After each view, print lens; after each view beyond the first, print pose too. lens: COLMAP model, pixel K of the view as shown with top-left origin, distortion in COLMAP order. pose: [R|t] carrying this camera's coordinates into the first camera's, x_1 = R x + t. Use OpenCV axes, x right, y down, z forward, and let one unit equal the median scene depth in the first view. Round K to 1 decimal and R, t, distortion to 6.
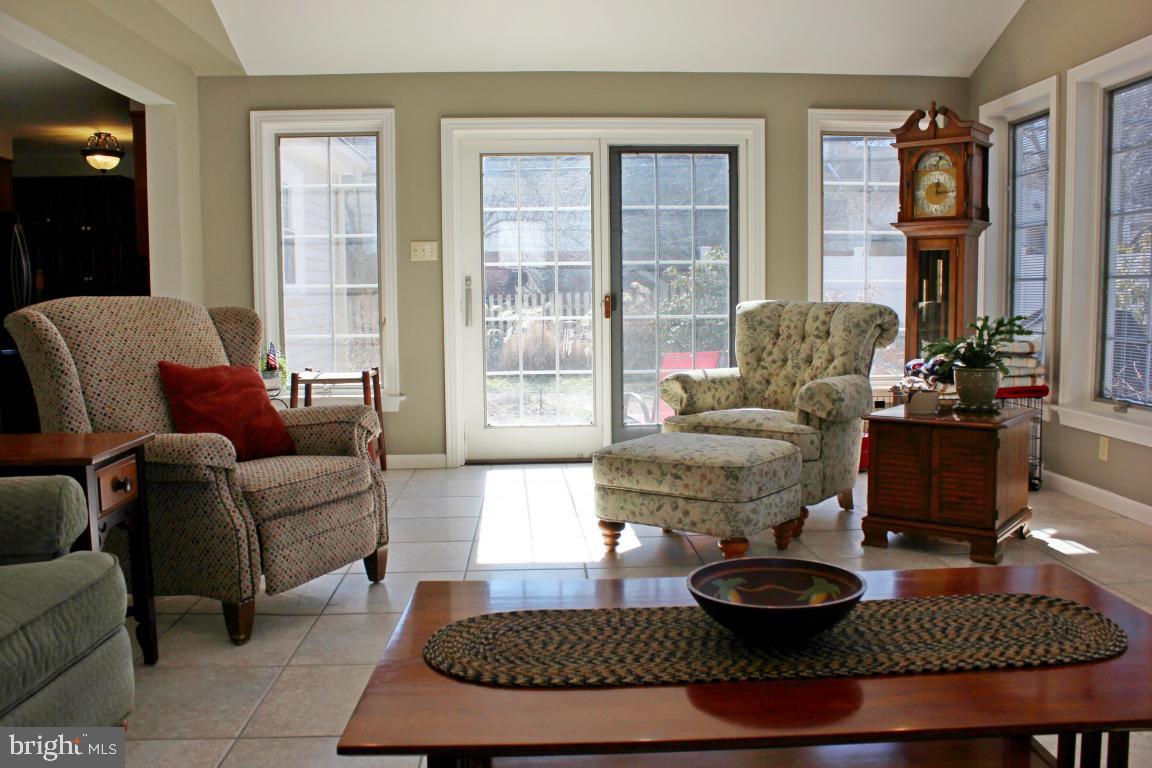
lens RADIAL K [[955.0, 0, 579.9], [0, 955.0, 380.9], [0, 0, 1]] dist [-0.168944, 0.151810]
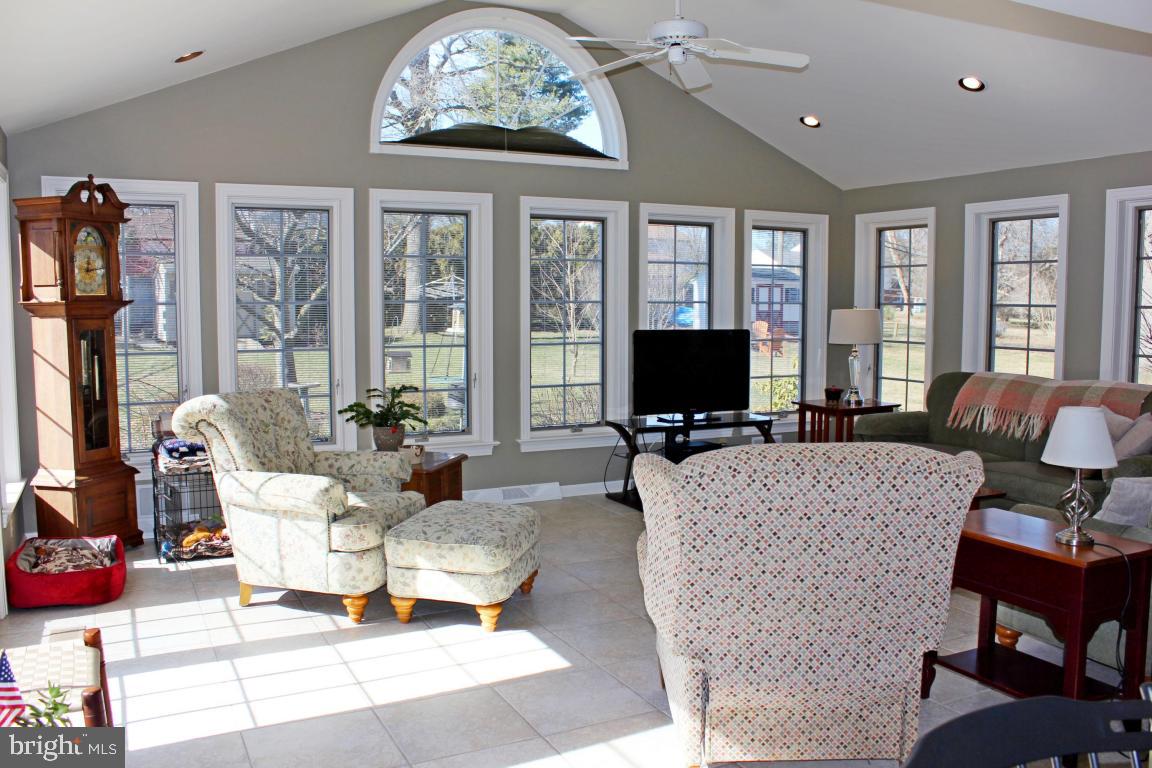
lens RADIAL K [[955.0, 0, 579.9], [0, 955.0, 380.9], [0, 0, 1]] dist [-0.168944, 0.151810]
pose [[-0.405028, -0.064185, 0.912048, -0.681703], [0.087390, 0.990248, 0.108497, -0.149844], [-0.910118, 0.123648, -0.395469, 0.935453]]
